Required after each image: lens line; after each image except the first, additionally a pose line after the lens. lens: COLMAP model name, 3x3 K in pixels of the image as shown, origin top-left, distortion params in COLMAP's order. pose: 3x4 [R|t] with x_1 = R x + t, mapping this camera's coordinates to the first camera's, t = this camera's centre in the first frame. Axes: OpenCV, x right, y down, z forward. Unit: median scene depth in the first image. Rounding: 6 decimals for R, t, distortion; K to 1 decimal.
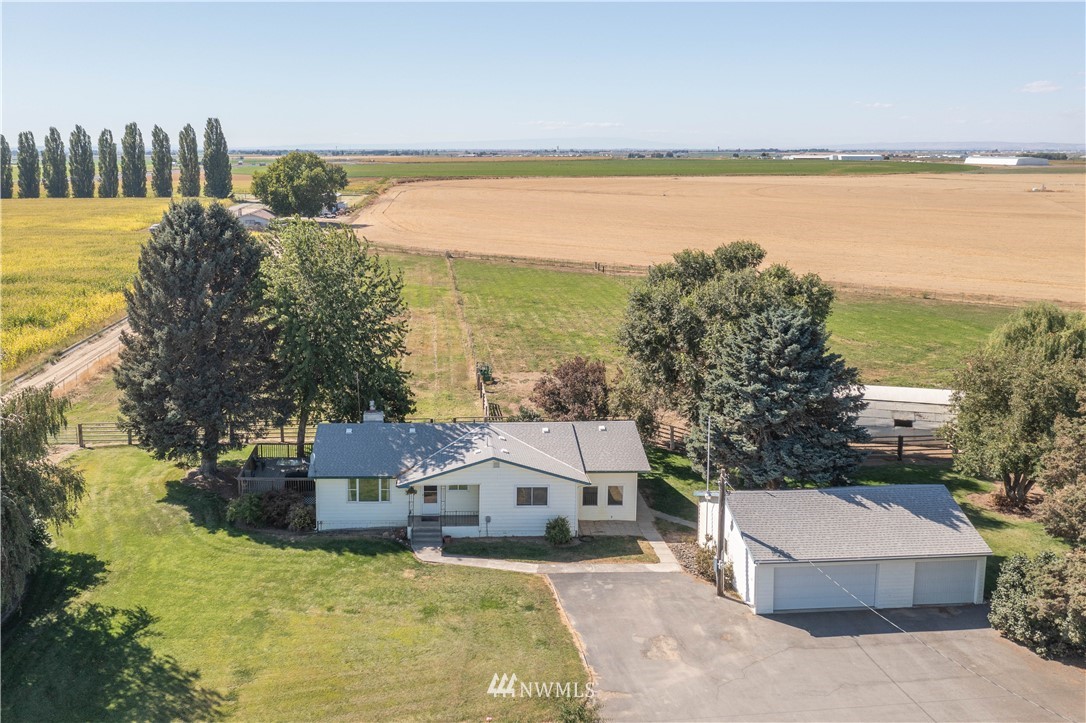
lens RADIAL K [[904.1, 0, 543.0], [0, 904.1, 361.5], [0, 0, 1]] dist [-0.000481, -0.003434]
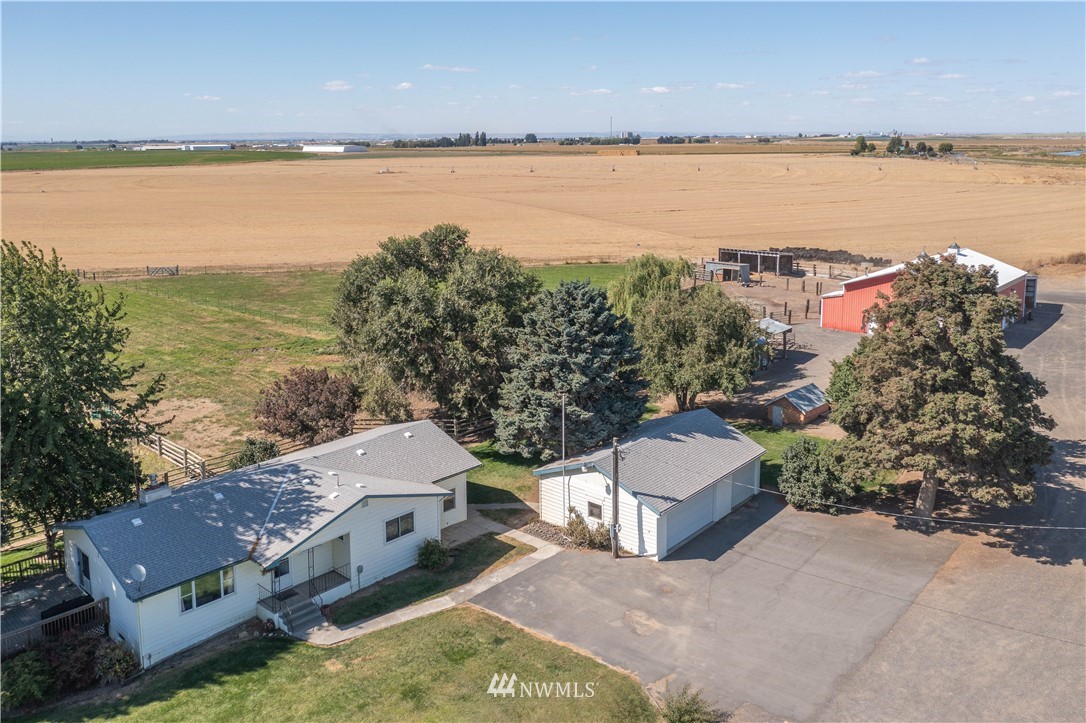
lens RADIAL K [[830.1, 0, 543.0], [0, 830.1, 361.5], [0, 0, 1]] dist [0.000456, 0.000074]
pose [[0.726999, -0.184983, 0.661251, -0.421139], [0.165538, 0.981840, 0.092670, -0.061730], [-0.666385, 0.042091, 0.744419, 0.302468]]
